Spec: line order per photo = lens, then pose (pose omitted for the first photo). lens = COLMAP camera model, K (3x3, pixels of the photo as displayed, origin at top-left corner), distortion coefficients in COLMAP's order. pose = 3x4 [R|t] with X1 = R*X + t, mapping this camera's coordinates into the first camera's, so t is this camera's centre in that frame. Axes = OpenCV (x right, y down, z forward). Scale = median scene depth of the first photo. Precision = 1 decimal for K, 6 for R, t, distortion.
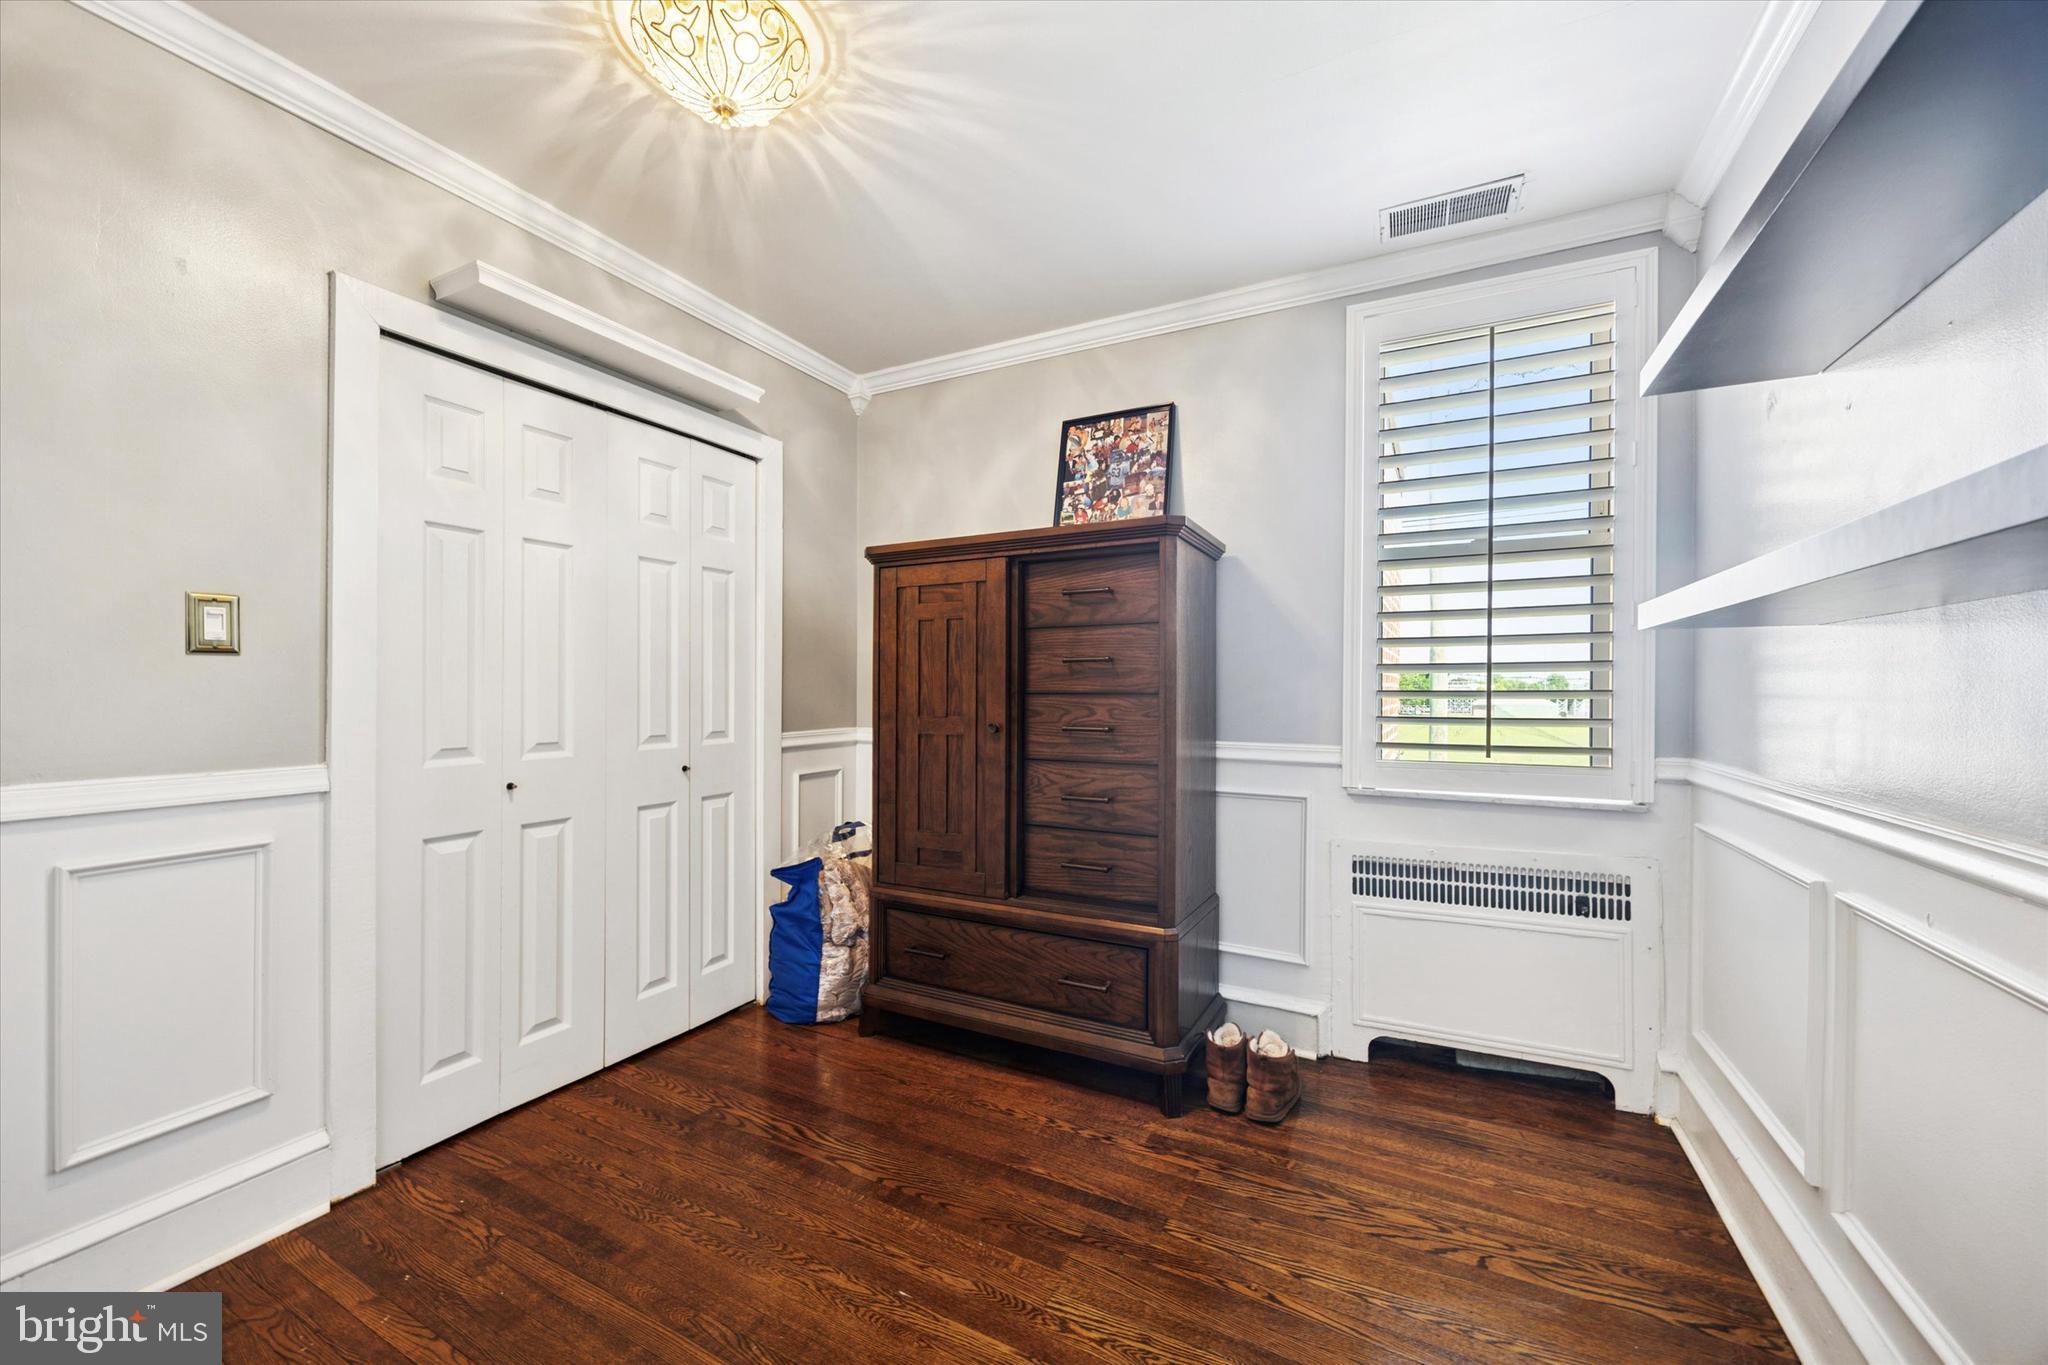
lens RADIAL K [[789.7, 0, 1013.8], [0, 789.7, 693.8], [0, 0, 1]] dist [-0.004155, -0.000038]
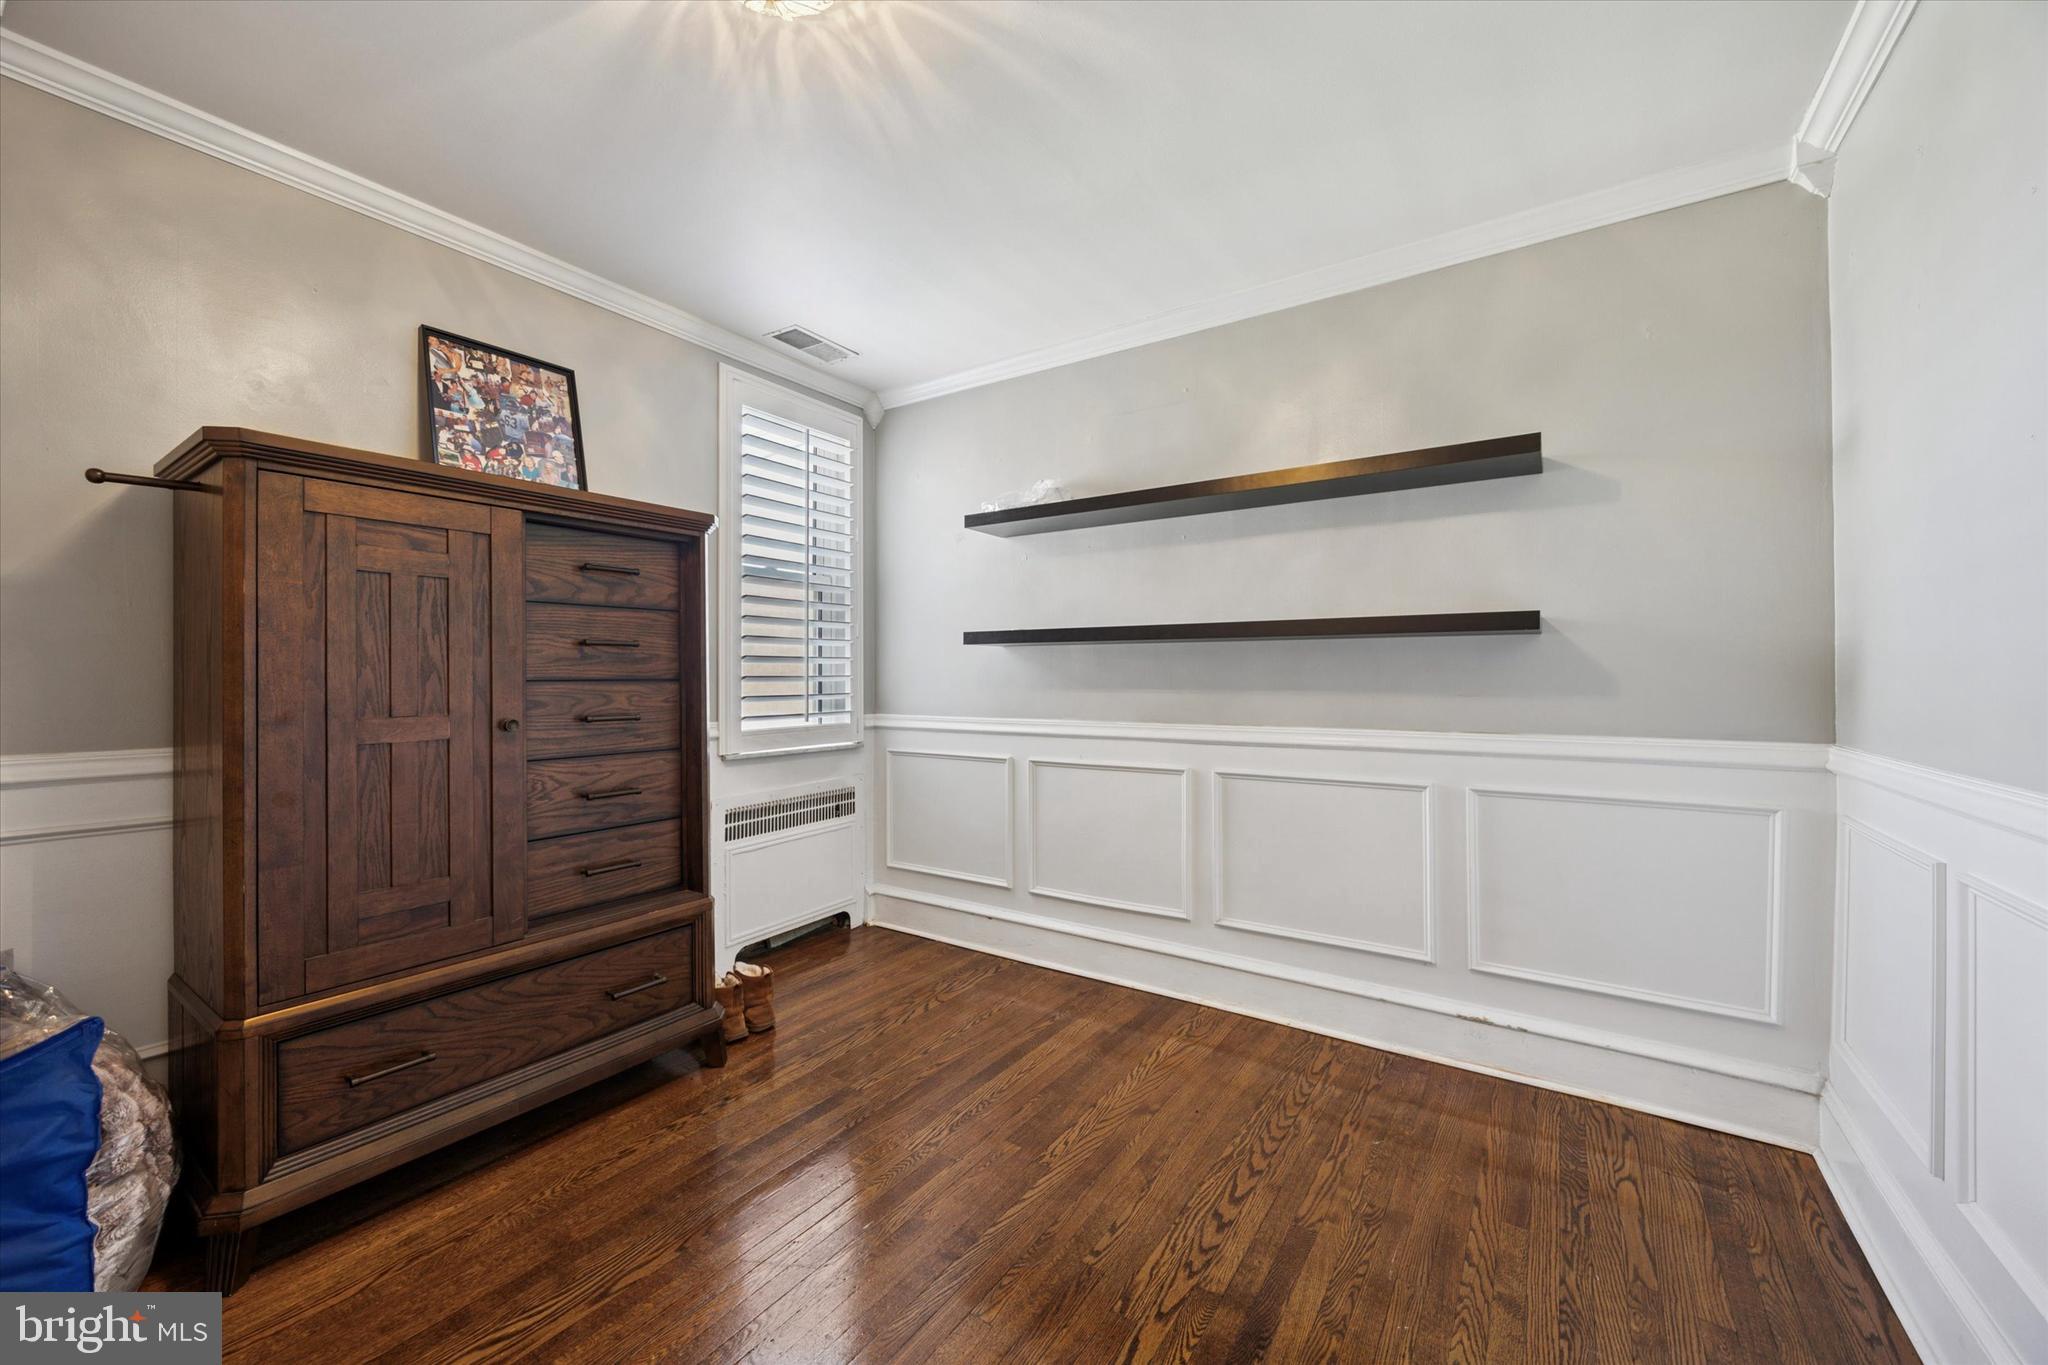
lens RADIAL K [[789.7, 0, 1019.3], [0, 789.7, 673.4], [0, 0, 1]] dist [-0.004155, -0.000038]
pose [[0.108645, 0.000812, 0.994080, -0.686017], [0.007566, 0.999970, -0.001644, -0.002646], [-0.994052, 0.007700, 0.108636, 0.376682]]
